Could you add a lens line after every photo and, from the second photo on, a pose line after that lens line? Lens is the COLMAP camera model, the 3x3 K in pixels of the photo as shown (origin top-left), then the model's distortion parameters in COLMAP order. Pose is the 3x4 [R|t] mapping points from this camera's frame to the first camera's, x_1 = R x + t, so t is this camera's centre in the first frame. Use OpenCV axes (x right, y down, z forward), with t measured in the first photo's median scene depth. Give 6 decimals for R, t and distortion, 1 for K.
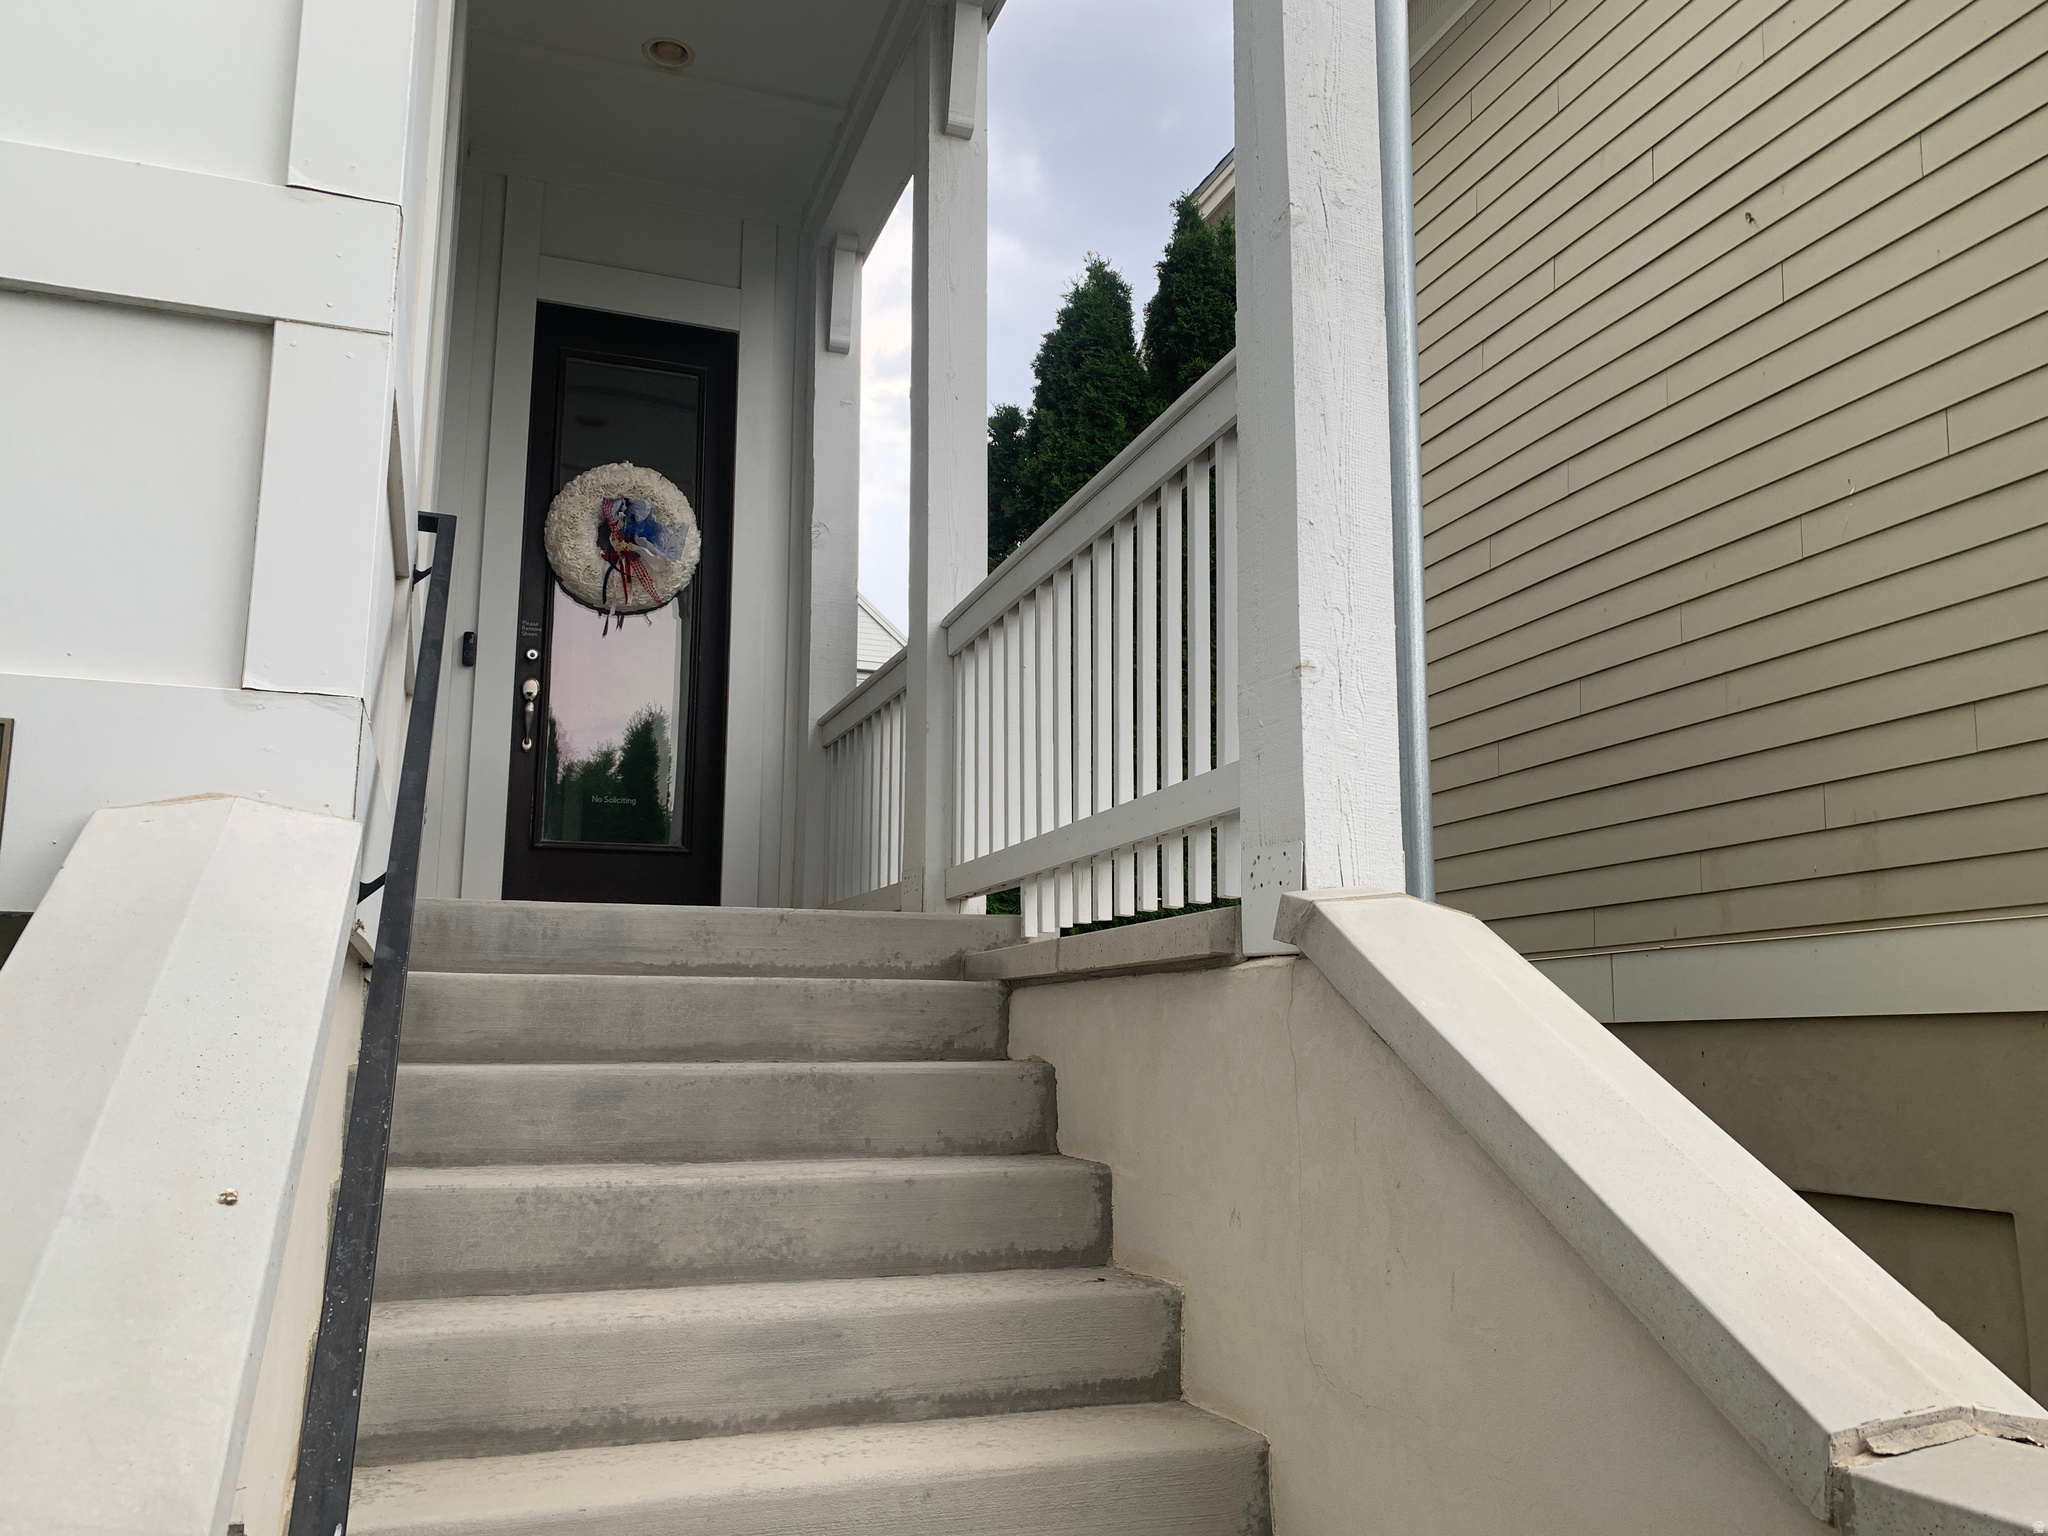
lens RADIAL K [[1569.7, 0, 1024.0], [0, 1569.7, 768.0], [0, 0, 1]] dist [0.006902, 0.005127]
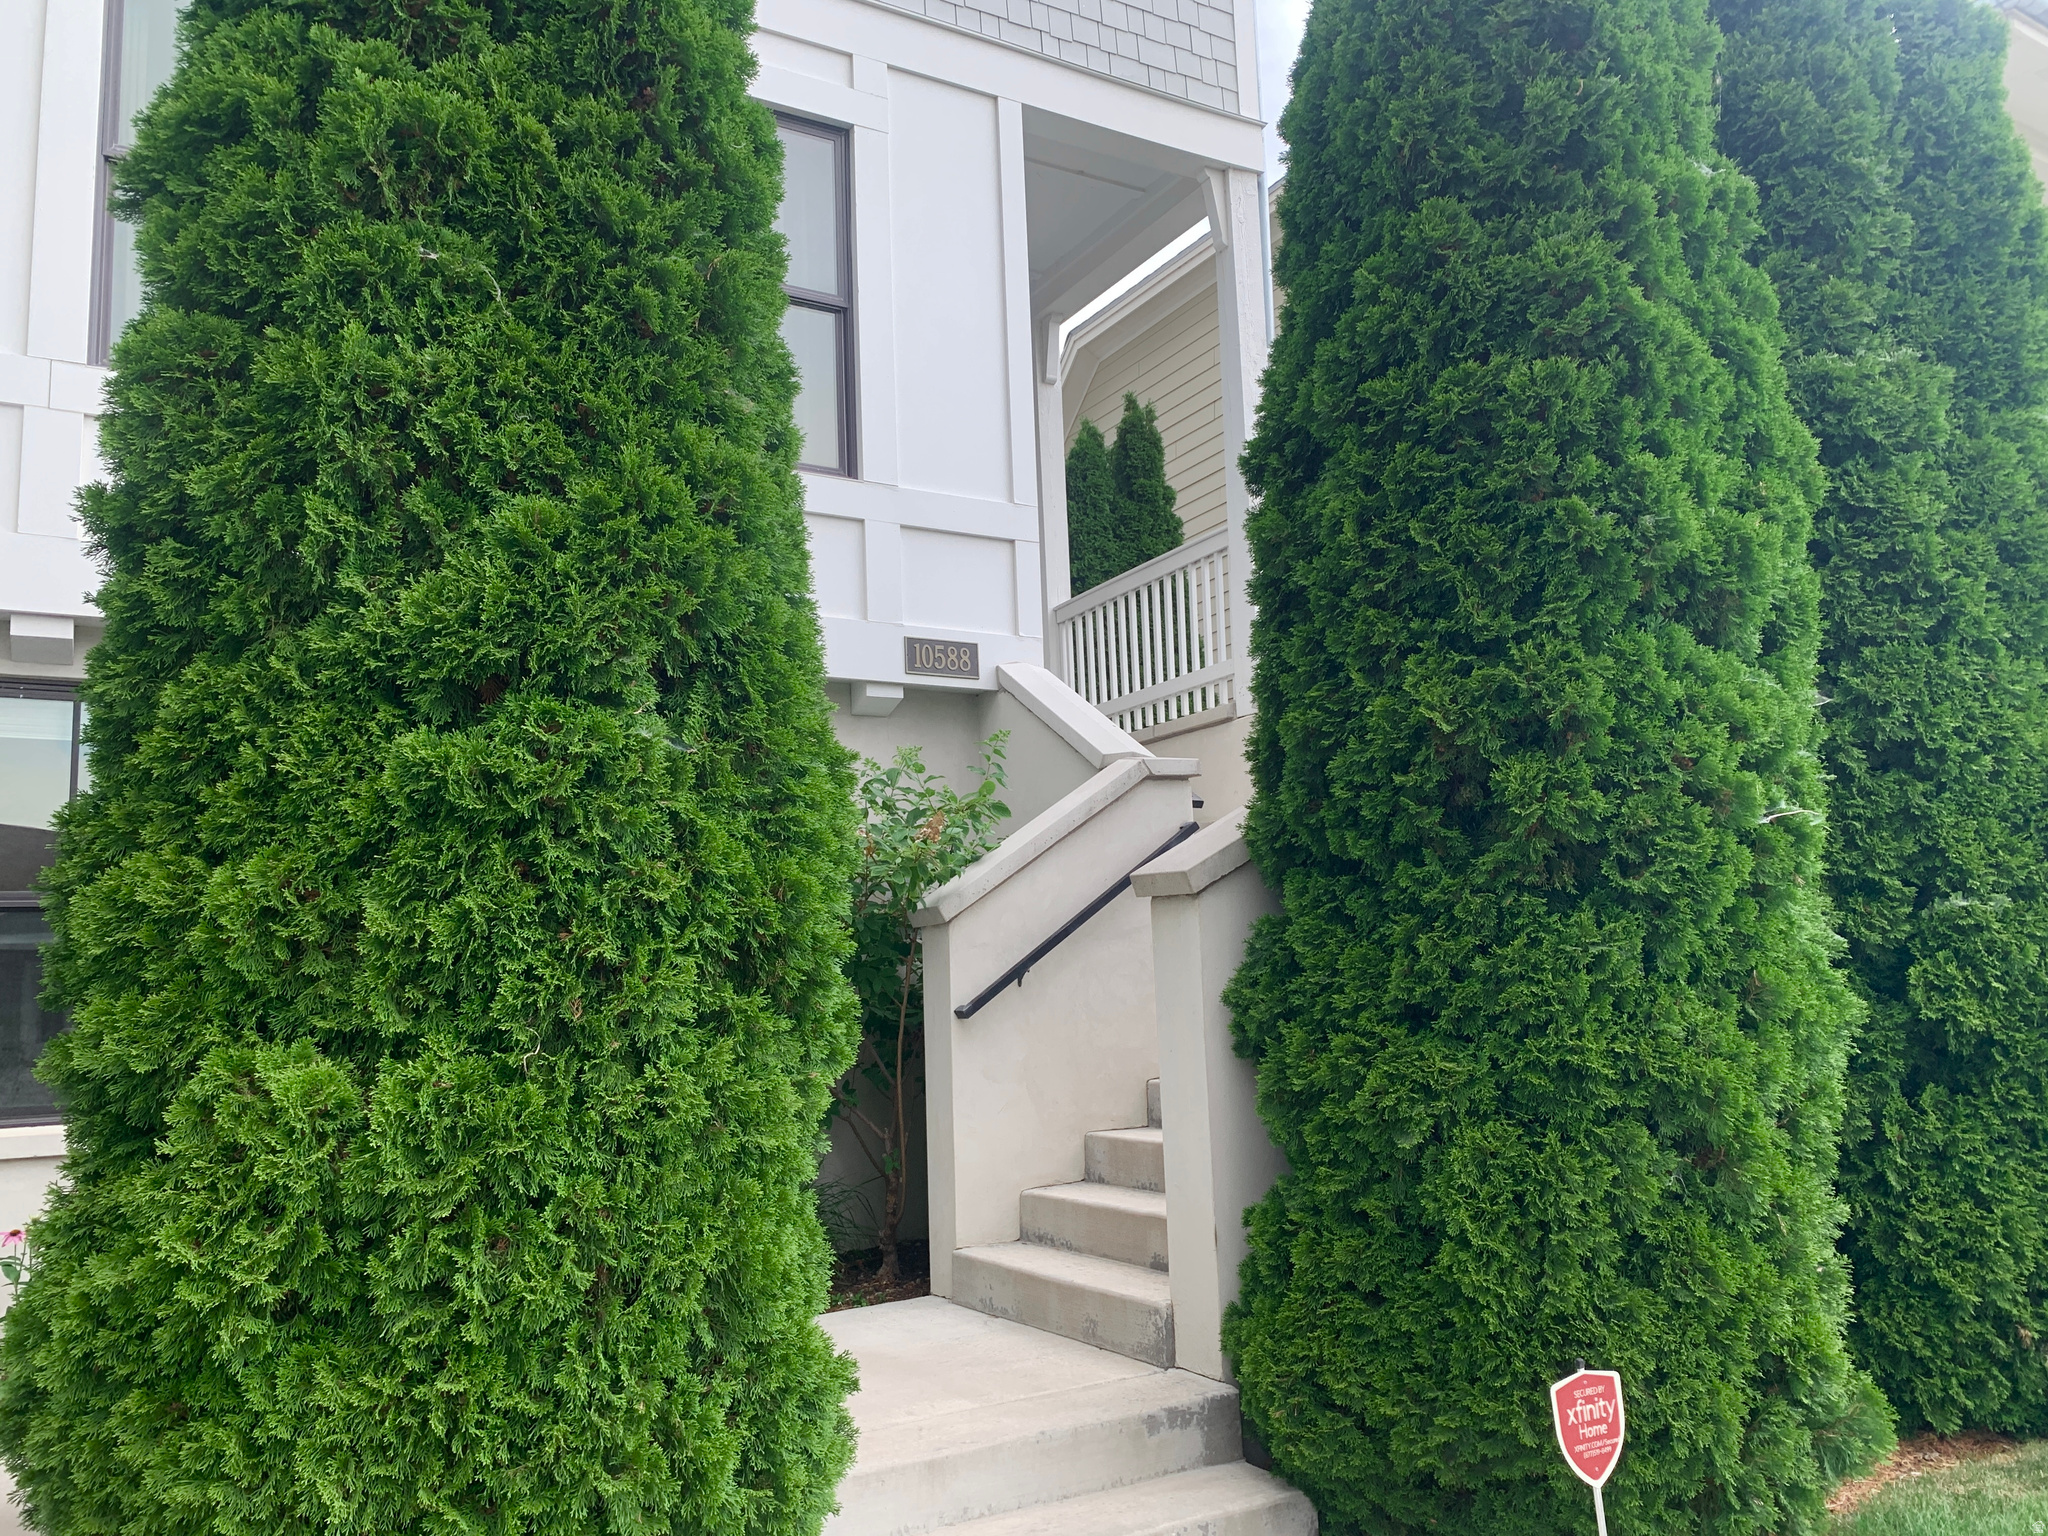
lens RADIAL K [[1569.7, 0, 1024.0], [0, 1569.7, 768.0], [0, 0, 1]] dist [0.006902, 0.005127]
pose [[0.983363, -0.011550, 0.181282, -1.003331], [0.006733, 0.999608, 0.027166, 0.146982], [-0.181524, -0.025494, 0.983056, -2.424066]]
